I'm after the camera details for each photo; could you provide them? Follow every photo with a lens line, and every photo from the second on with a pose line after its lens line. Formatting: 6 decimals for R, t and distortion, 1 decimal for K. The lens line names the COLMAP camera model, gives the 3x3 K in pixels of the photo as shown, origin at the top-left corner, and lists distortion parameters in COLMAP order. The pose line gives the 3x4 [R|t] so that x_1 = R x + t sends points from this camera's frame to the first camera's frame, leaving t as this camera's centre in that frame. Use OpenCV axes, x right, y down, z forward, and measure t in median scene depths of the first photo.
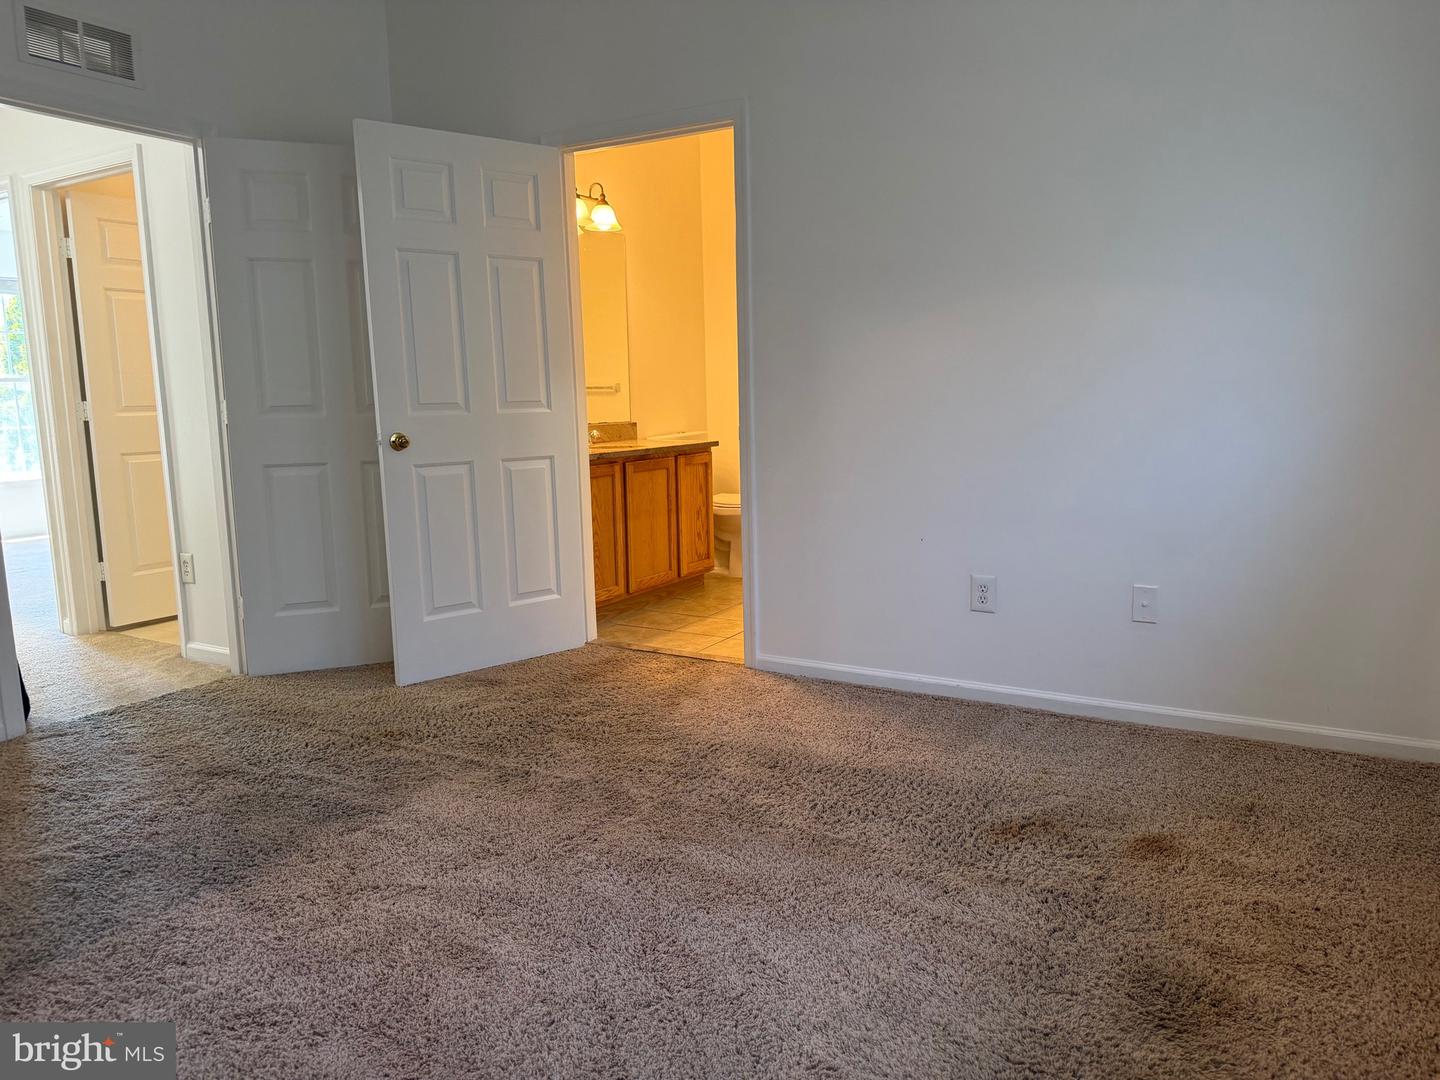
lens RADIAL K [[1021.7, 0, 721.2], [0, 1021.7, 537.8], [0, 0, 1]] dist [0.080915, -0.097915]
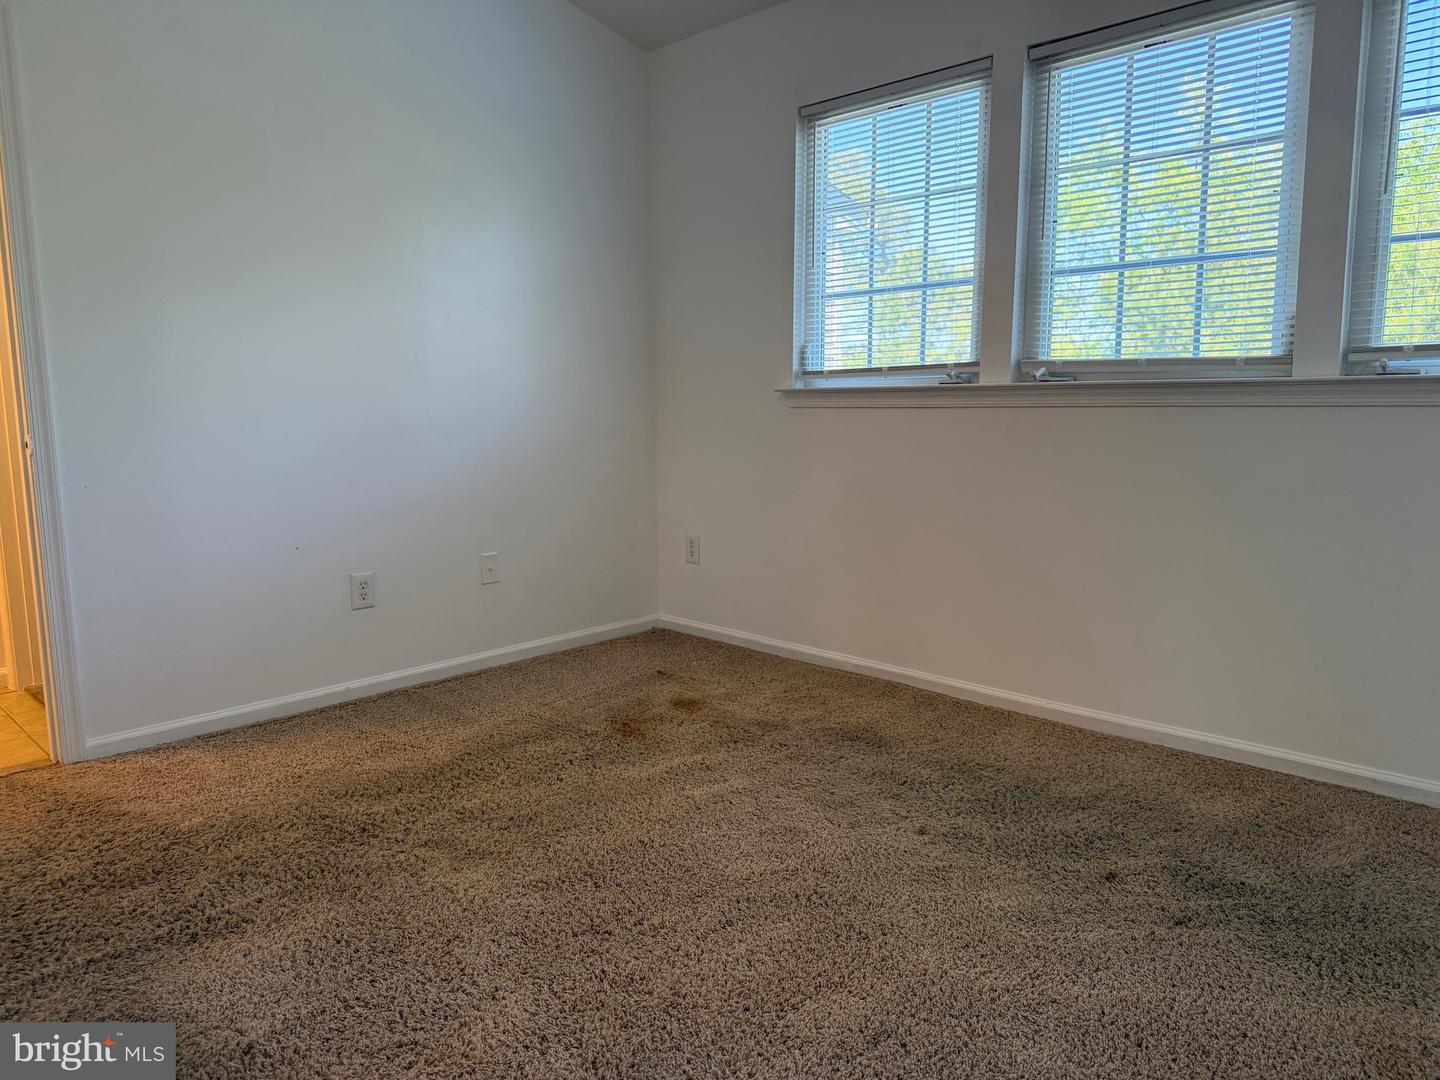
lens RADIAL K [[1040.9, 0, 713.0], [0, 1040.9, 520.0], [0, 0, 1]] dist [-0.008470, 0.010456]
pose [[0.256203, -0.105778, 0.960818, -0.652253], [0.153638, 0.985815, 0.067562, -0.032021], [-0.954335, 0.130309, 0.268820, 0.378343]]
